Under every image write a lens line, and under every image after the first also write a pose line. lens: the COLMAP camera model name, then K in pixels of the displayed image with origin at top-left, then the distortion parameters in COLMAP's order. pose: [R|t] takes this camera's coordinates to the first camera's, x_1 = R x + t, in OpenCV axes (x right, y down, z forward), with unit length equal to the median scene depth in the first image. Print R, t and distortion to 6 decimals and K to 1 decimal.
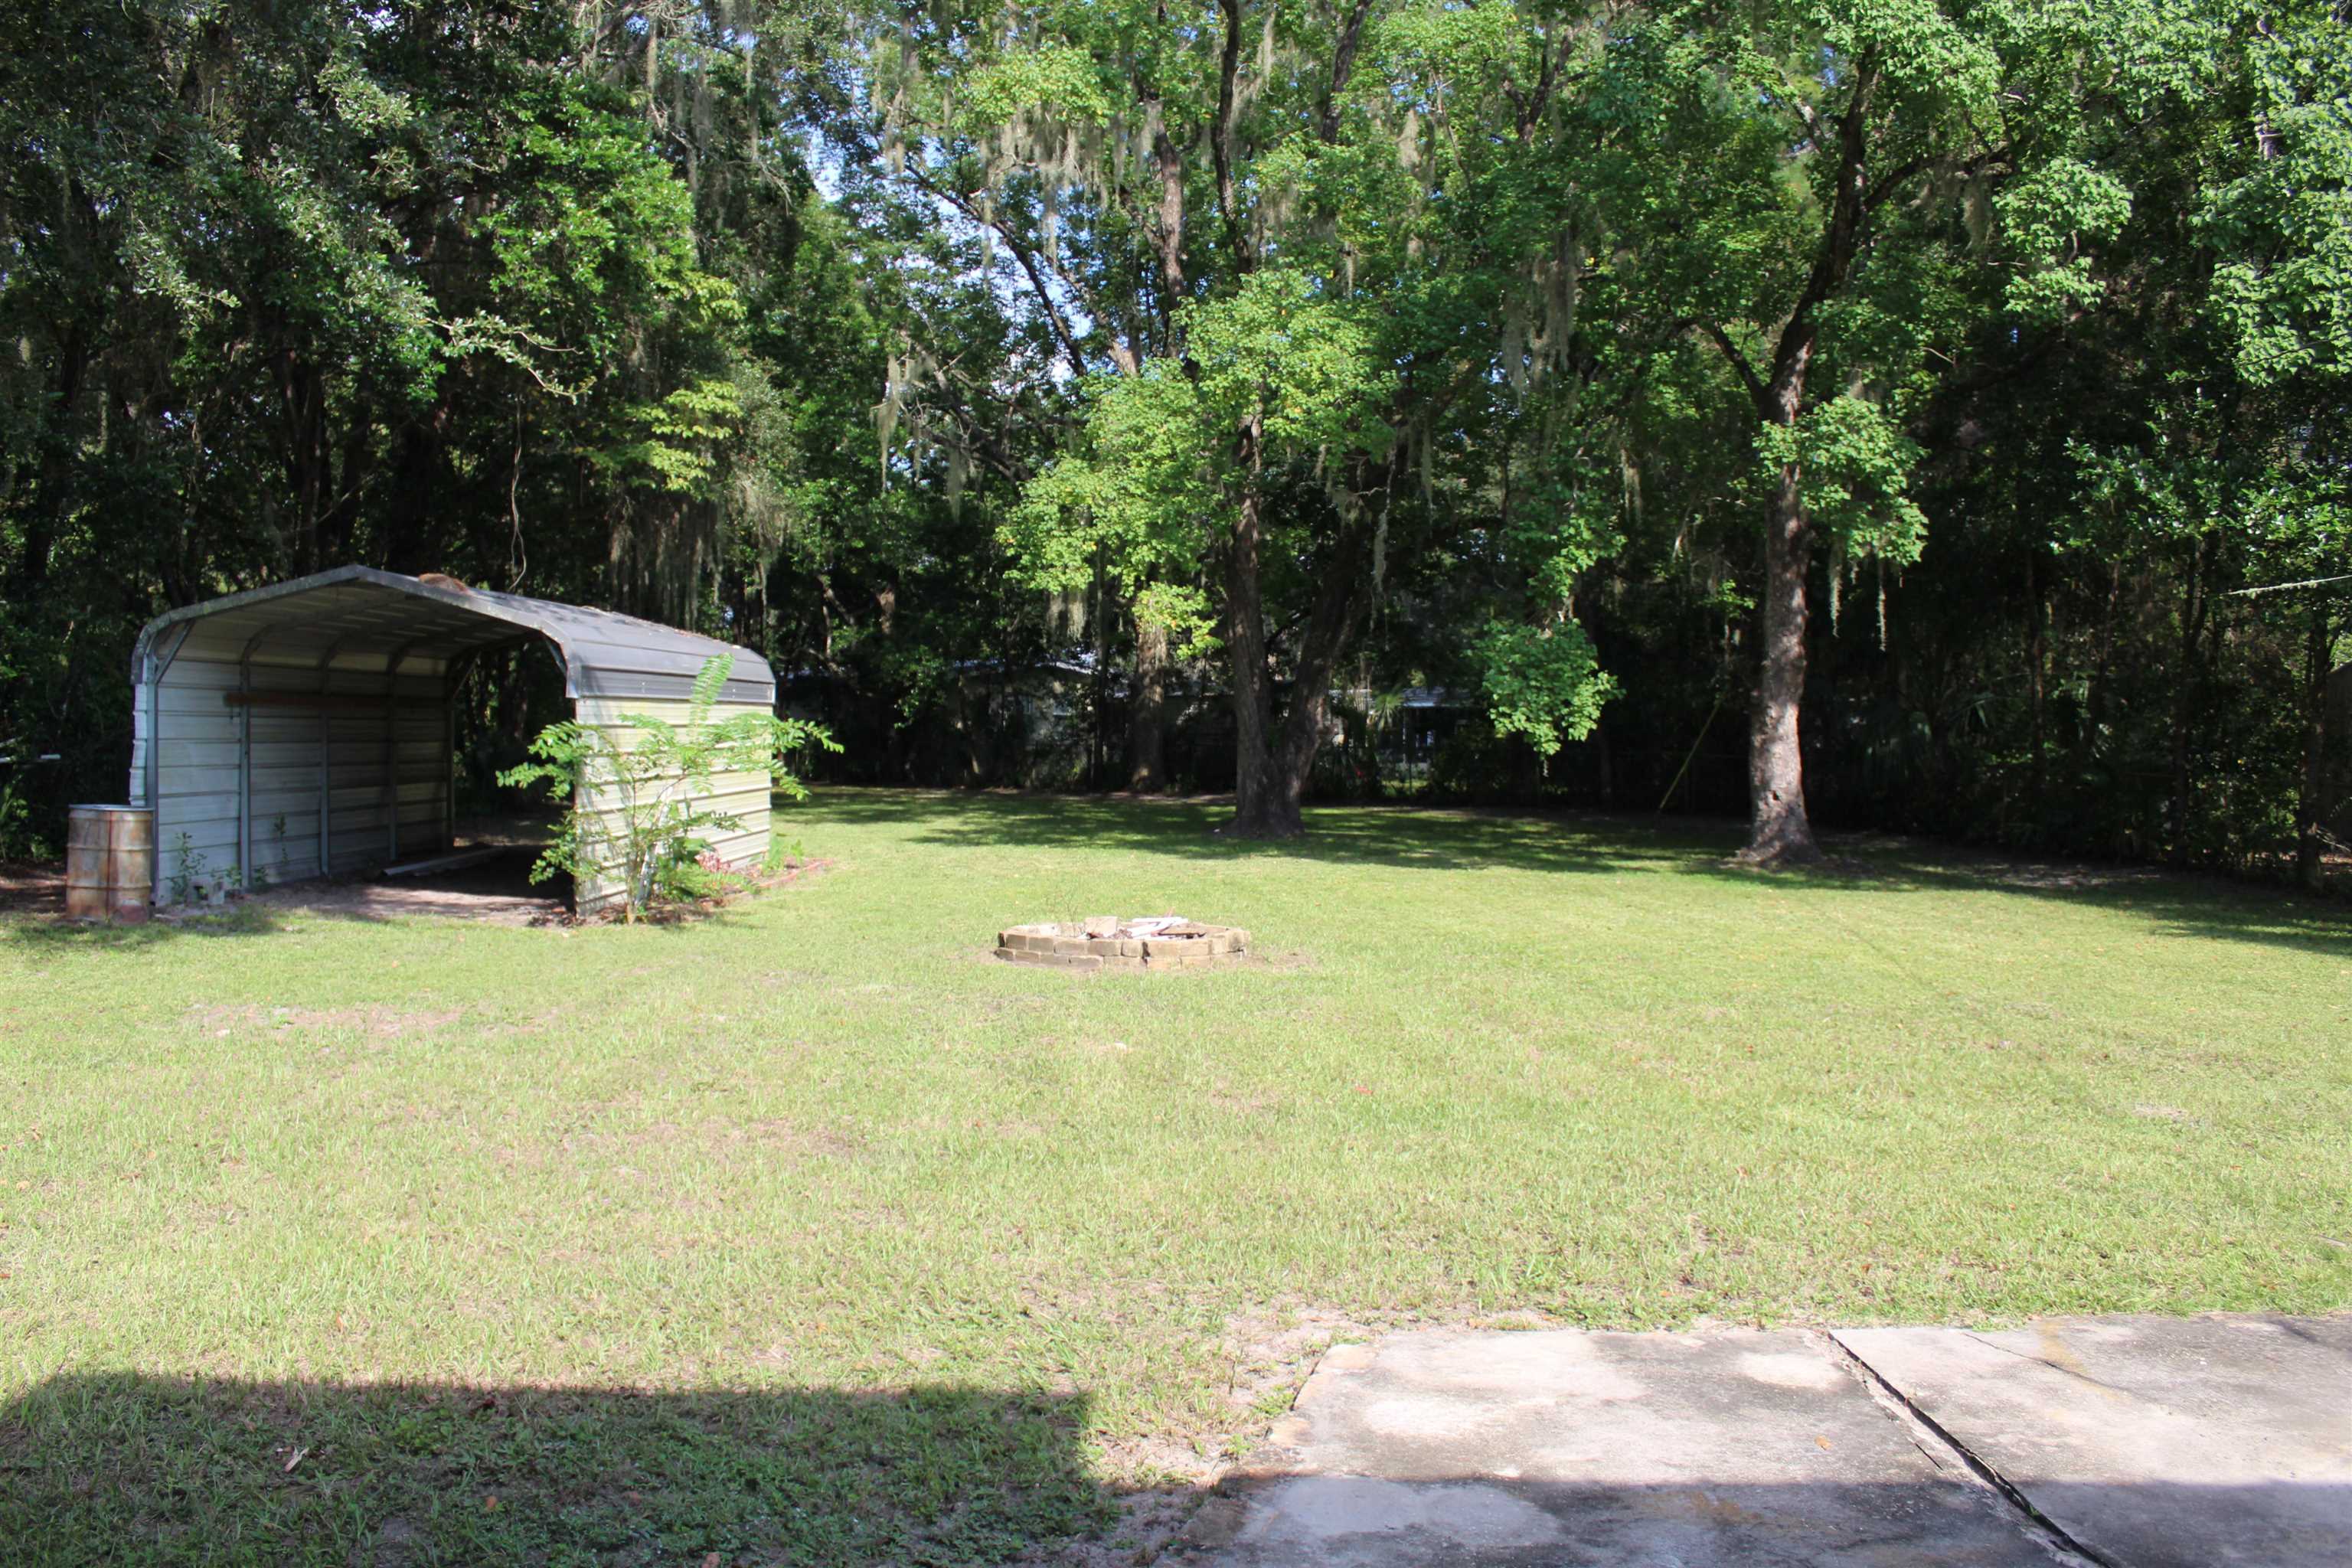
lens RADIAL K [[1954.8, 0, 1174.2], [0, 1954.8, 750.4], [0, 0, 1]] dist [-0.177828, 0.157349]
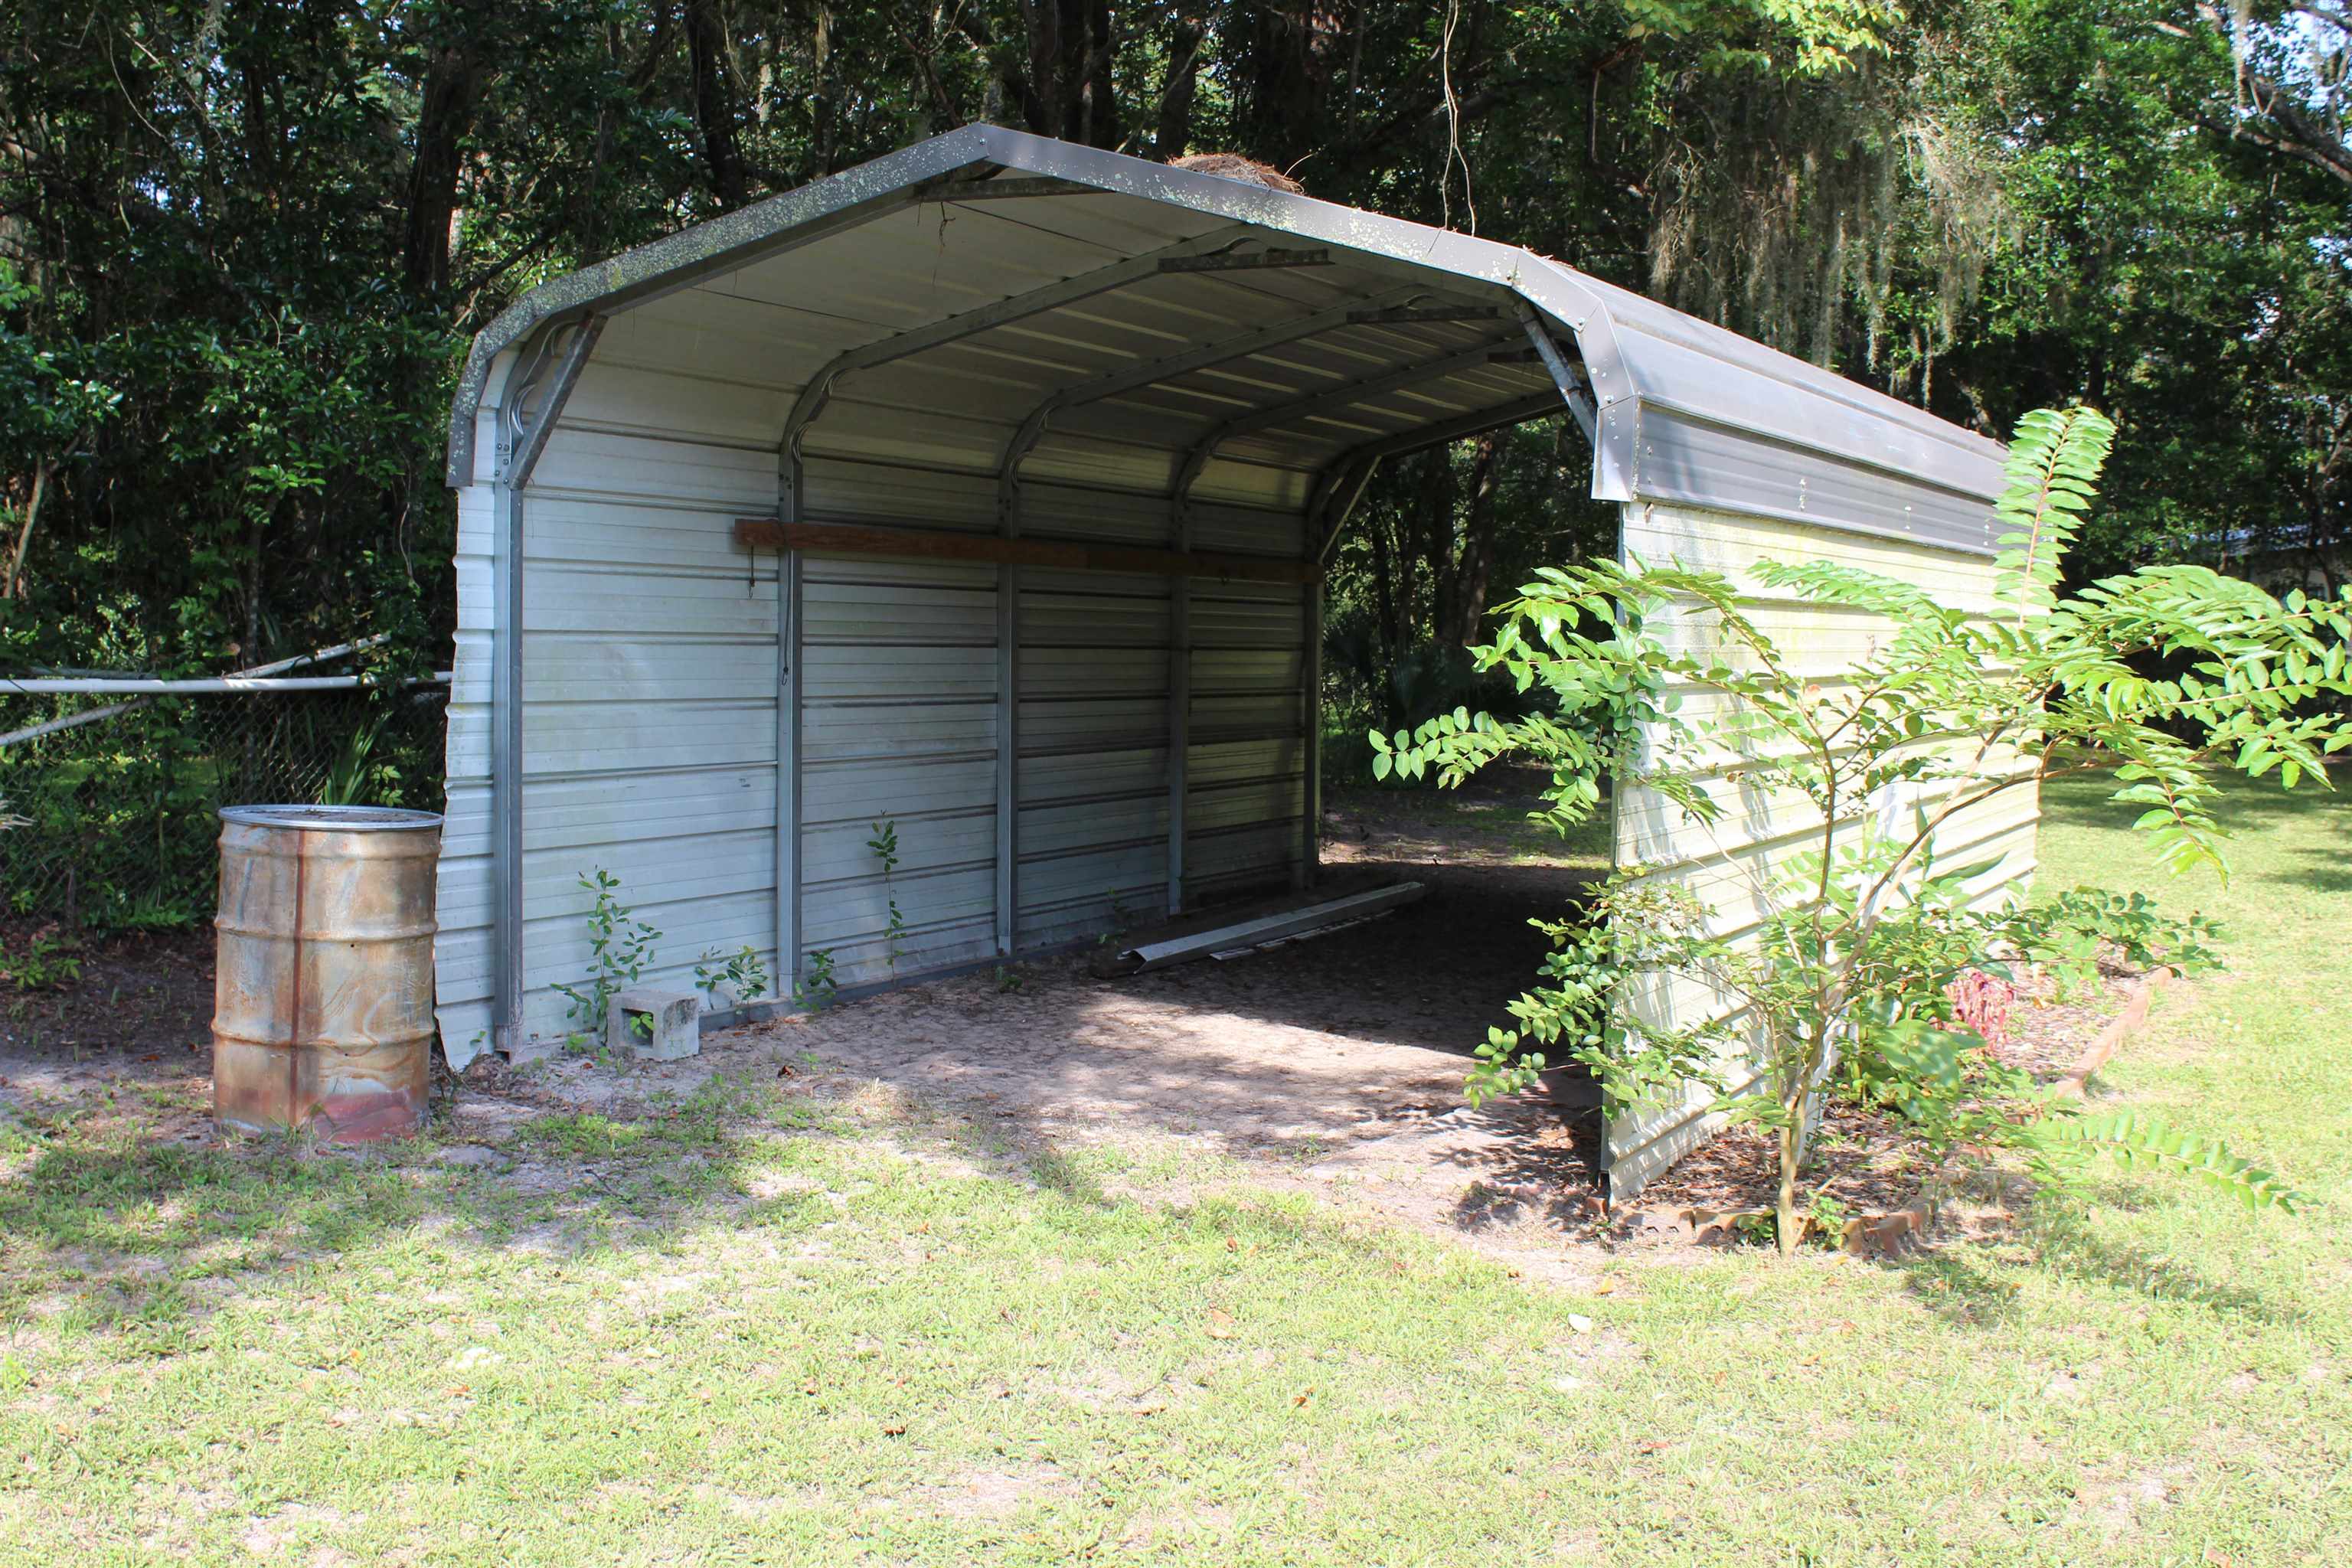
lens RADIAL K [[2802.9, 0, 1176.0], [0, 2802.9, 784.0], [0, 0, 1]] dist [-0.112349, -0.011936]
pose [[0.906232, 0.026952, -0.421920, -0.178278], [-0.011076, 0.999137, 0.040035, 0.001014], [0.422635, -0.031608, 0.905749, 0.539978]]
